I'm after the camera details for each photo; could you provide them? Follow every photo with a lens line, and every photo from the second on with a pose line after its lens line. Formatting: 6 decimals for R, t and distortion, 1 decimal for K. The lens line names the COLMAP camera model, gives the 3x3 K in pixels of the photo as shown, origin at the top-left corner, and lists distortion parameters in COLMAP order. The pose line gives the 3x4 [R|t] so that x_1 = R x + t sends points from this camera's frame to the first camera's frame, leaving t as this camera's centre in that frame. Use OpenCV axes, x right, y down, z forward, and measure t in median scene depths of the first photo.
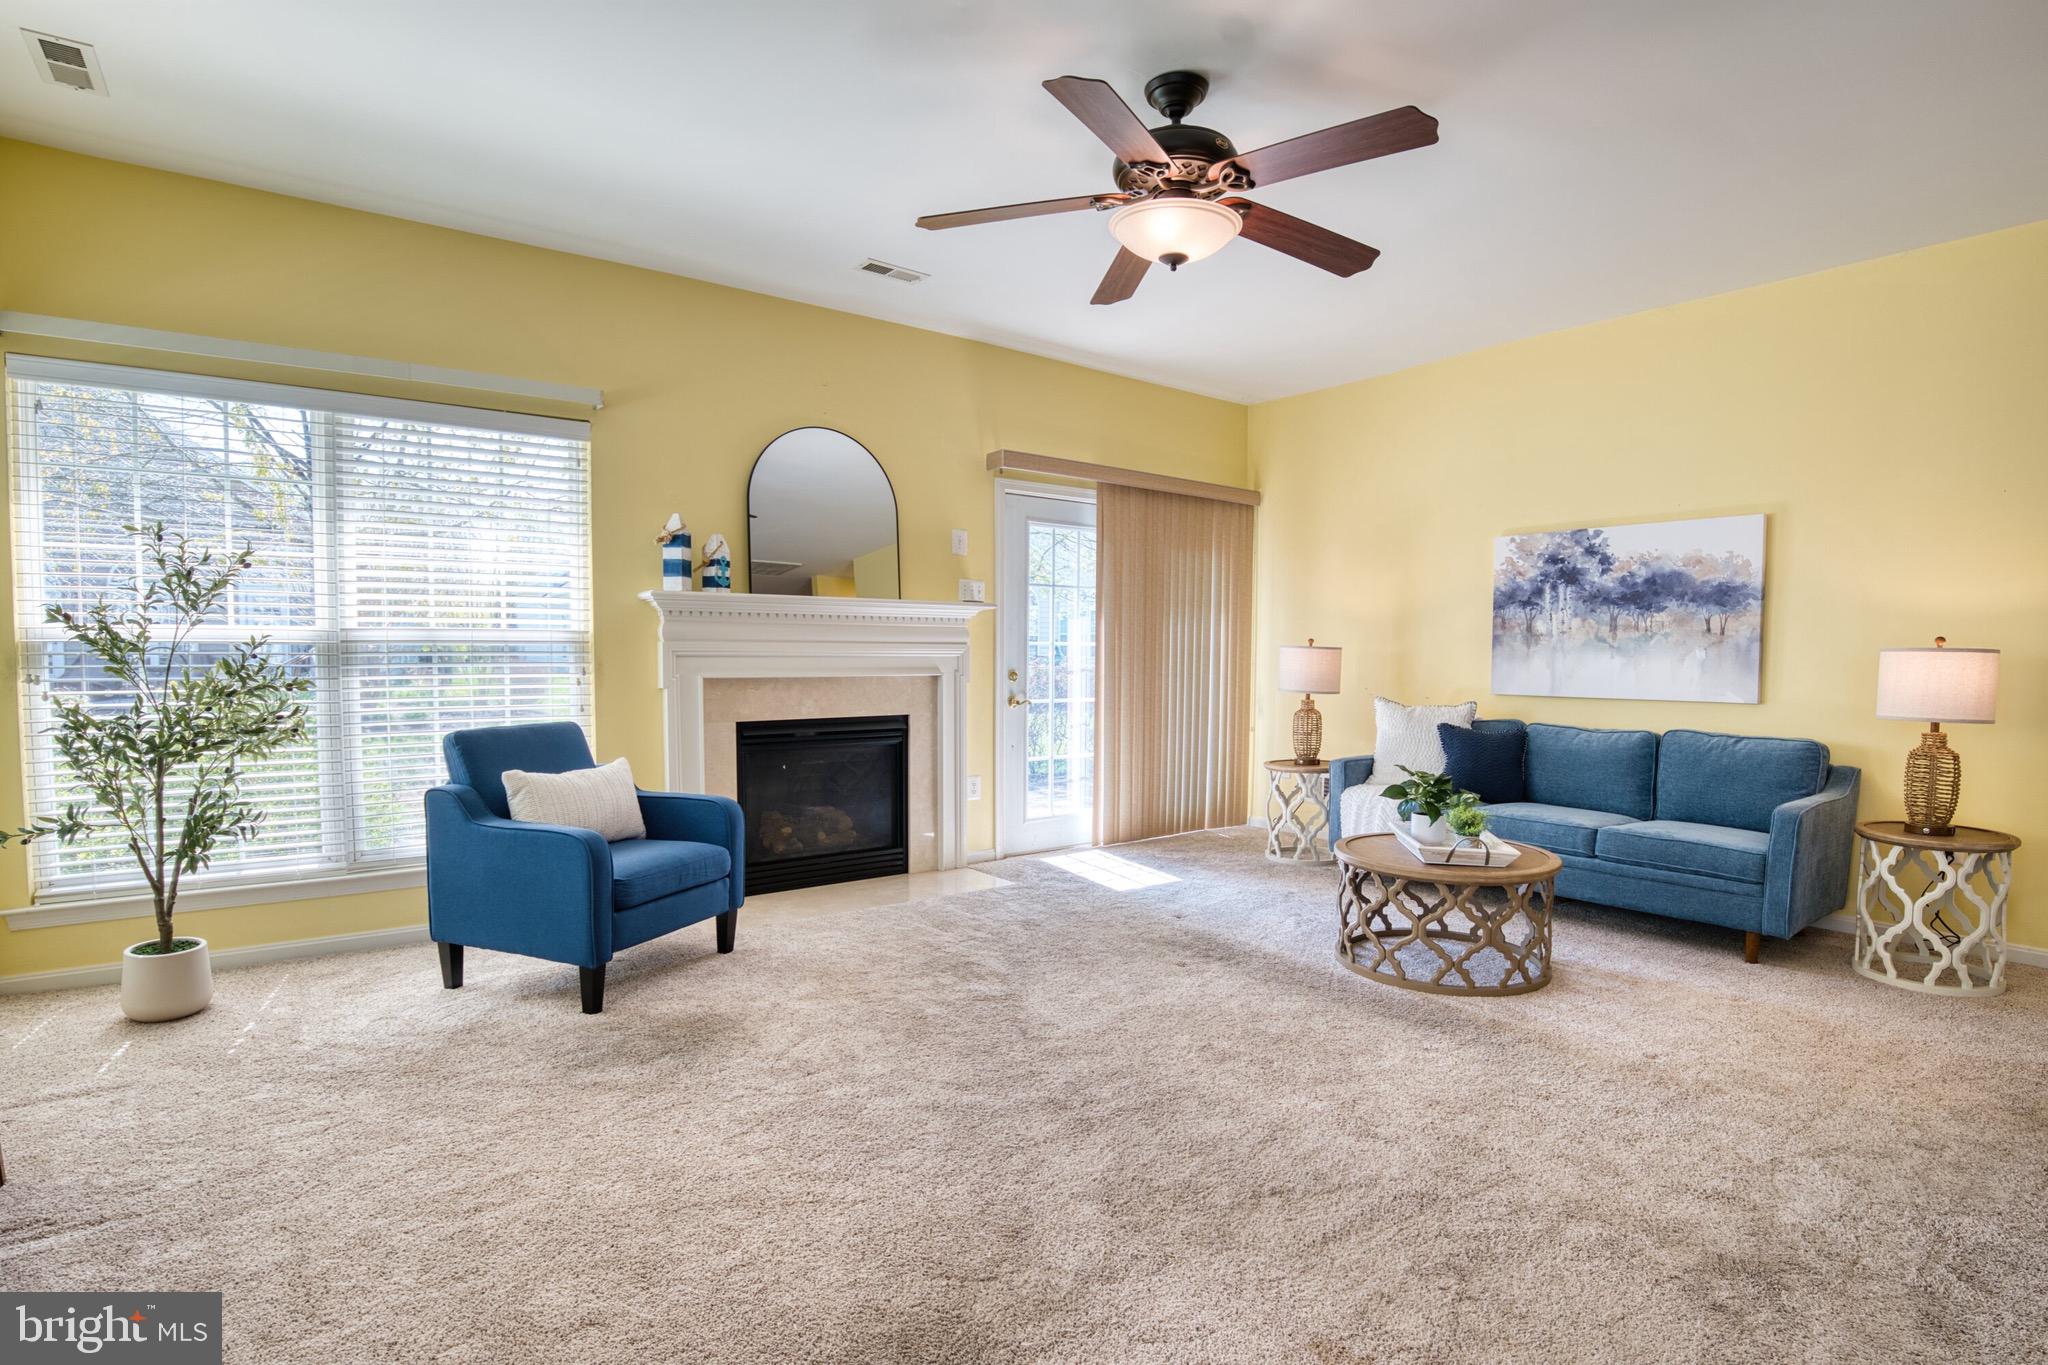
lens RADIAL K [[999.0, 0, 1025.9], [0, 999.0, 708.3], [0, 0, 1]] dist [-0.048483, 0.000116]
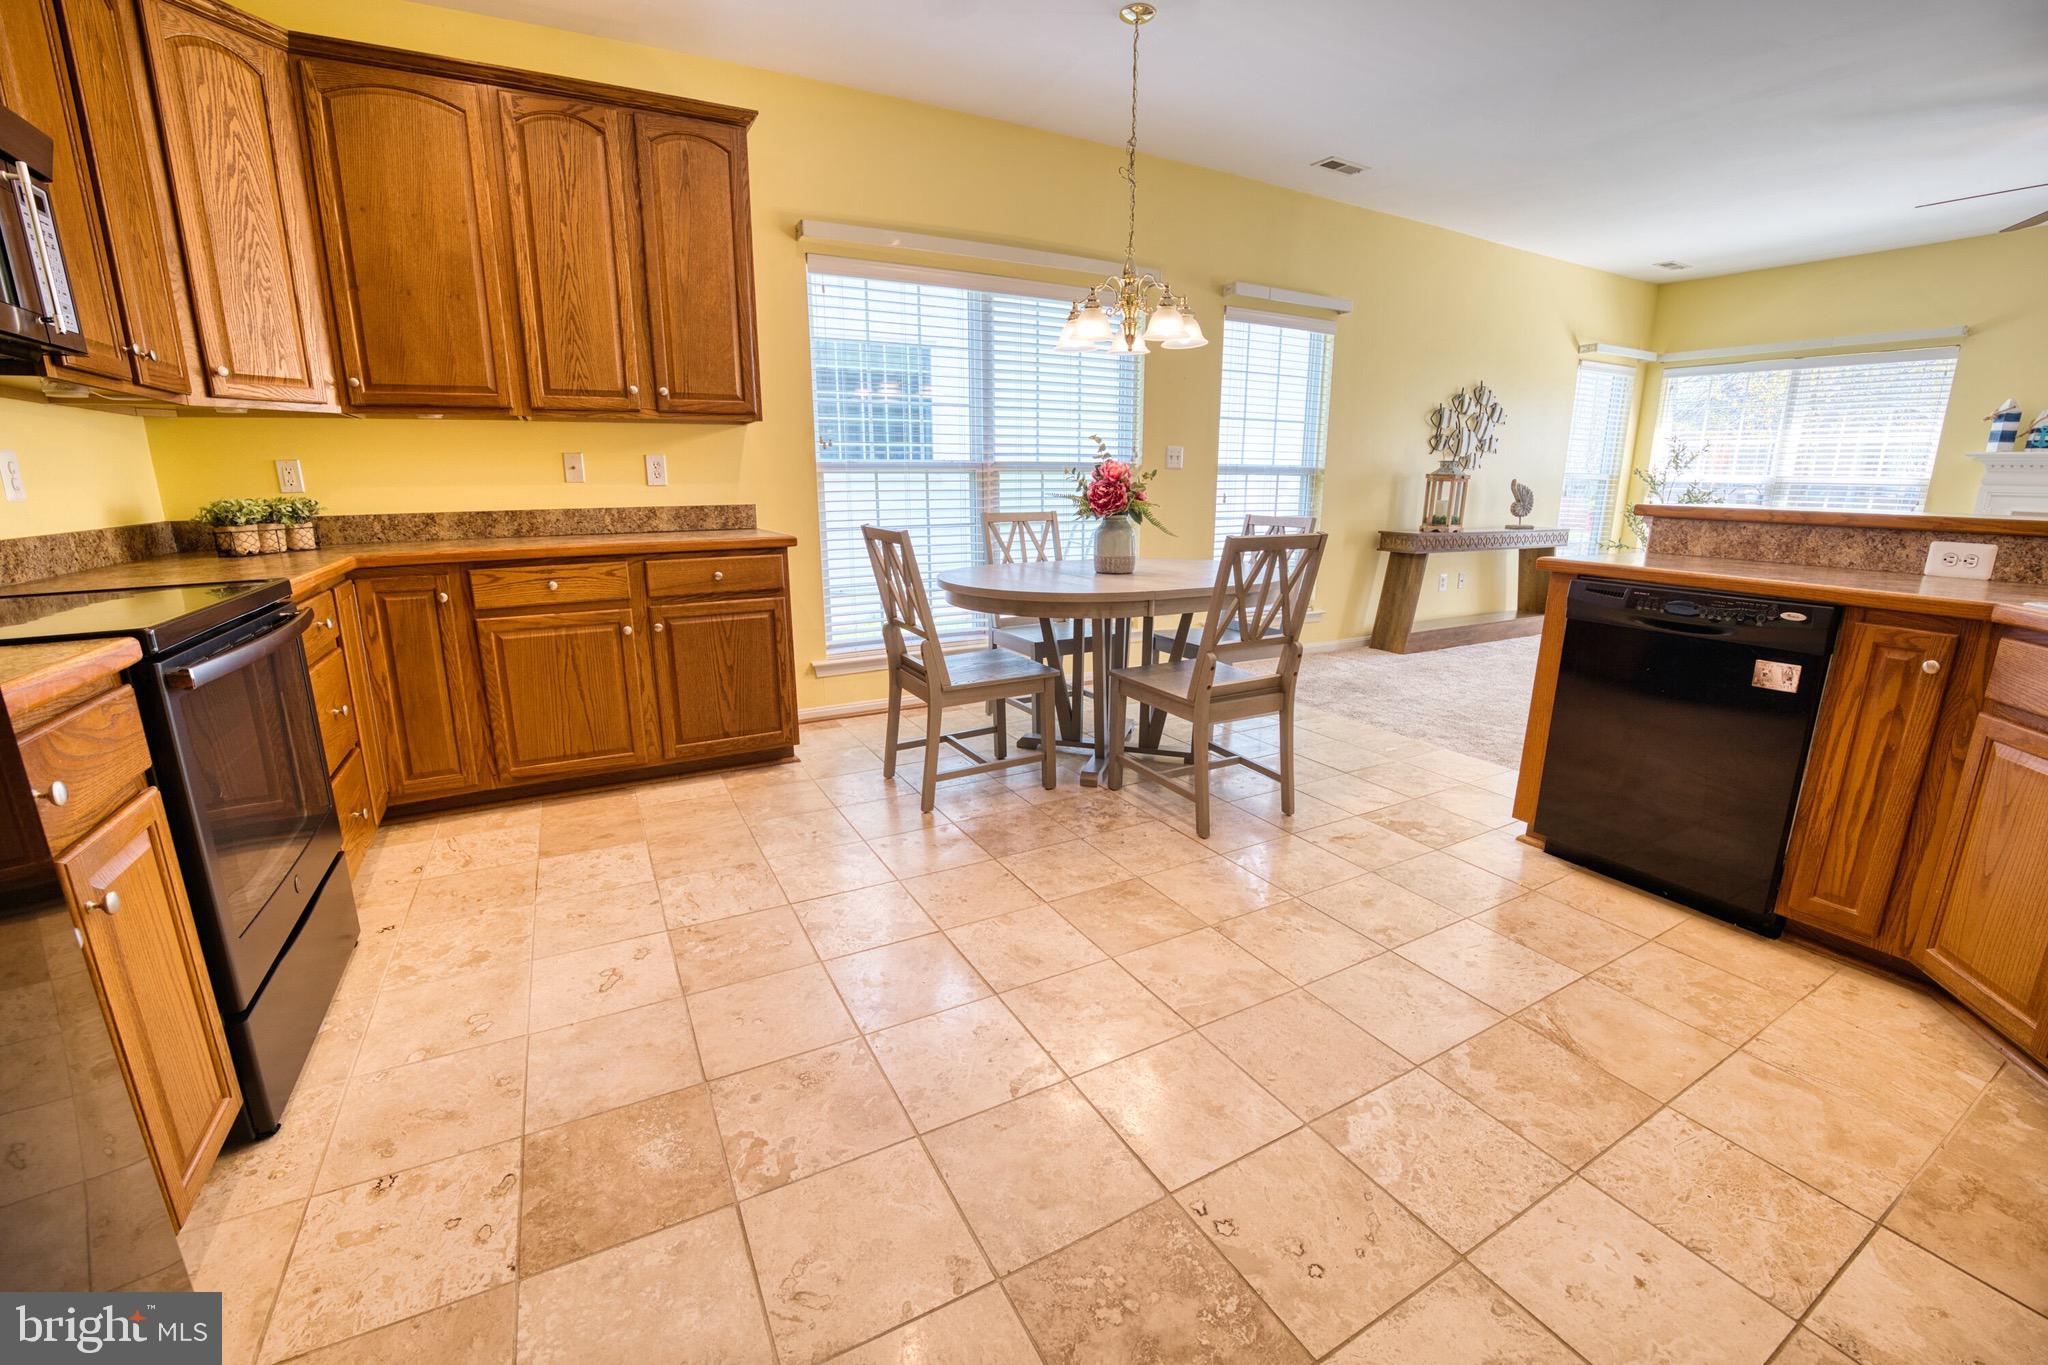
lens RADIAL K [[820.4, 0, 1024.0], [0, 820.4, 682.5], [0, 0, 1]] dist [-0.052254, 0.006482]
pose [[-0.144723, 0.233315, -0.961571, 1.028580], [-0.057725, 0.968156, 0.243600, 0.024512], [0.987787, 0.090761, -0.126646, -0.284208]]
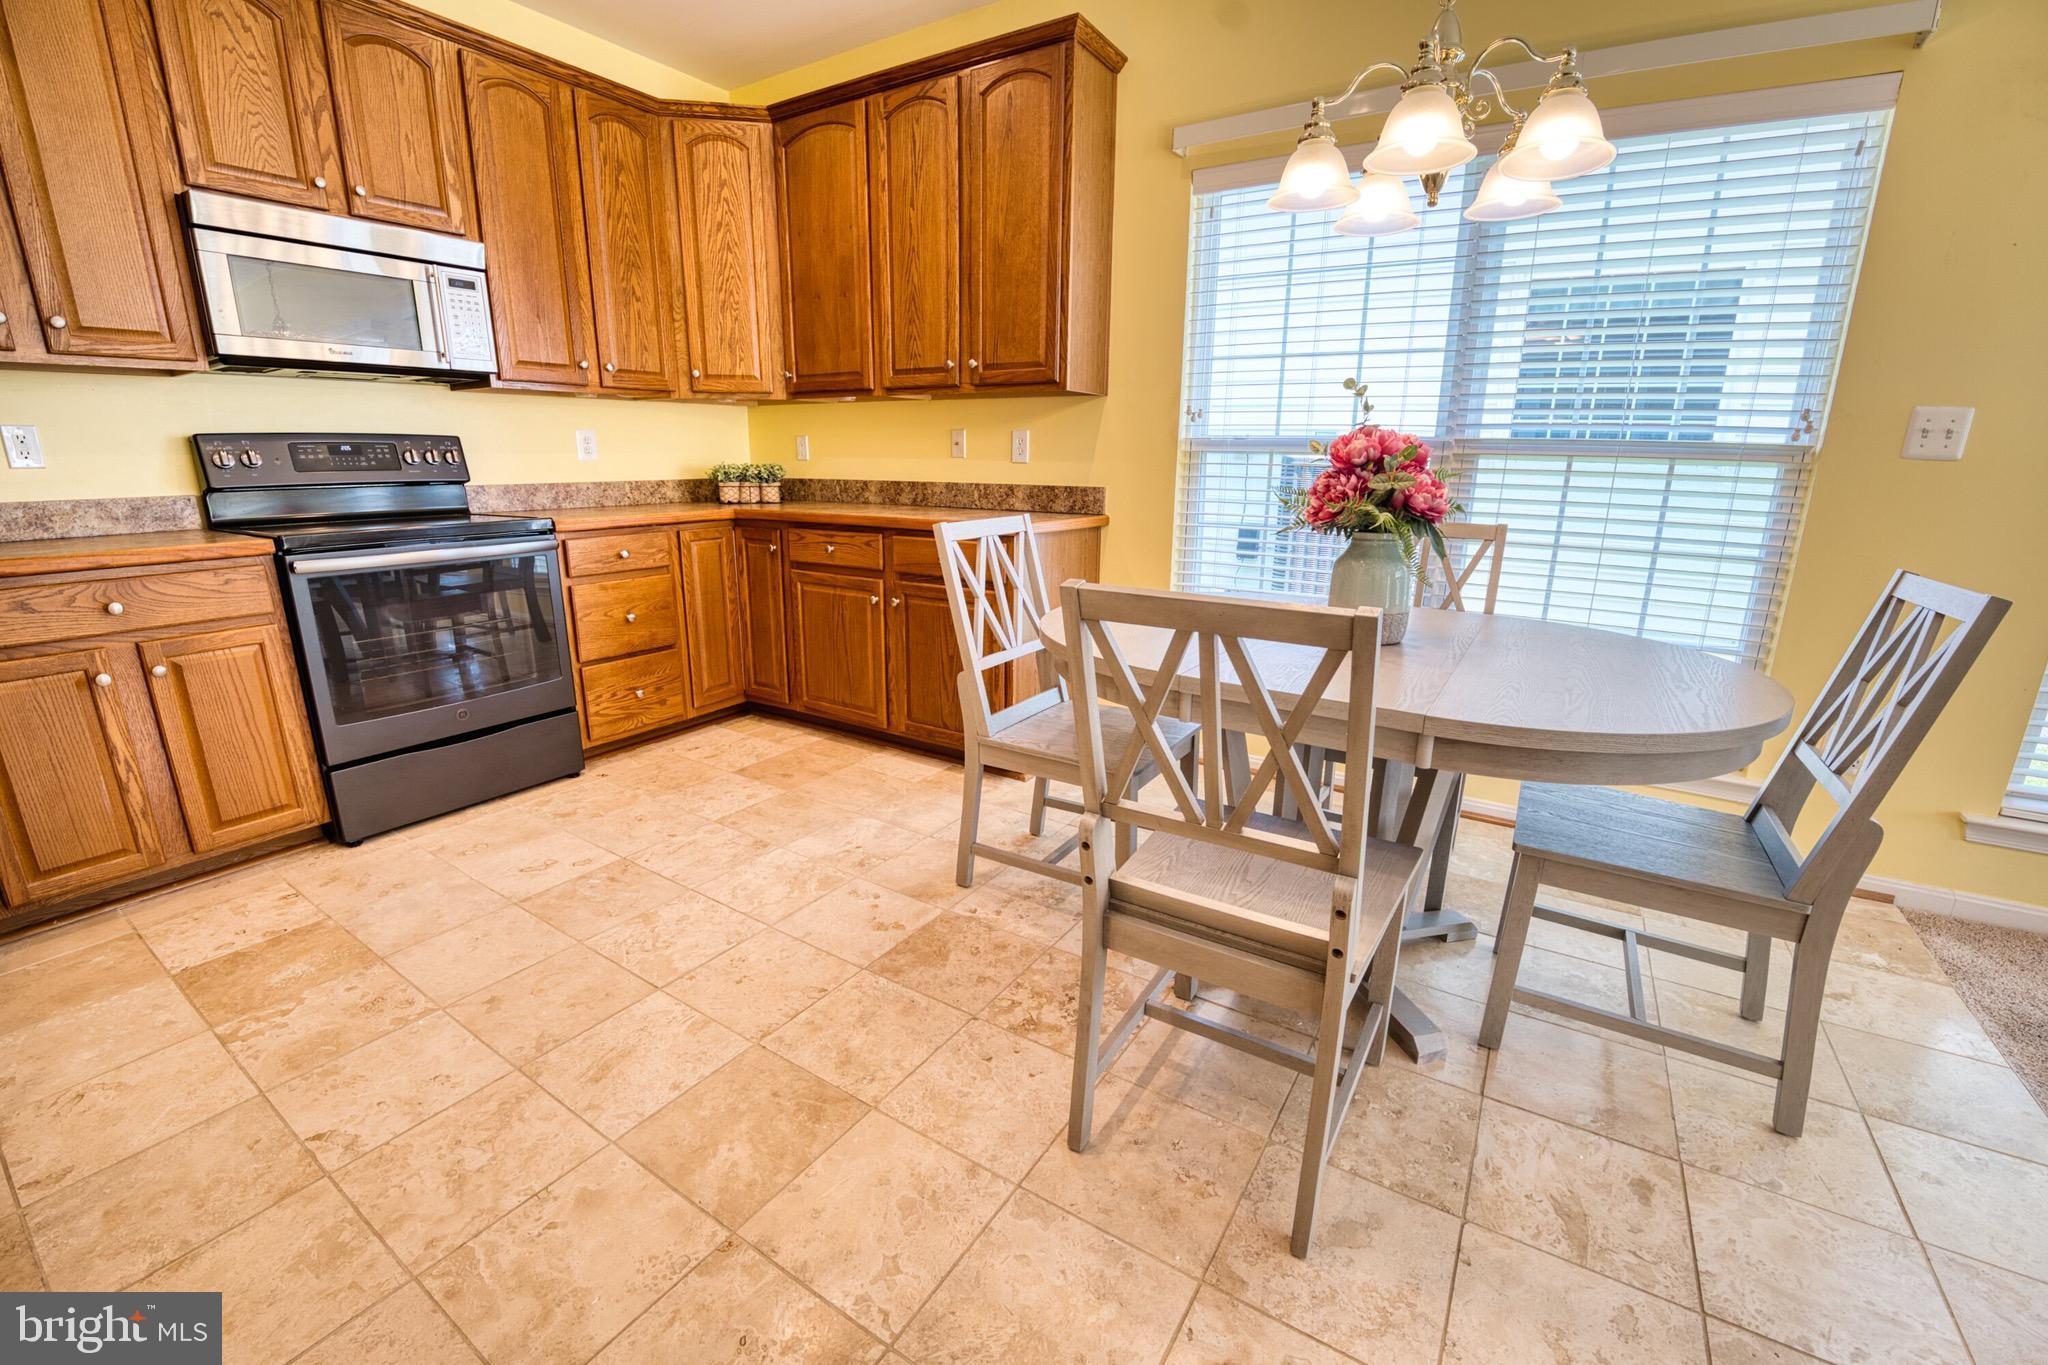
lens RADIAL K [[838.0, 0, 1025.3], [0, 838.0, 688.1], [0, 0, 1]] dist [-0.047642, 0.006474]
pose [[-0.934752, 0.077672, -0.346707, 0.570942], [-0.038071, 0.948299, 0.315088, 0.005181], [0.353256, 0.307728, -0.883467, 0.002013]]
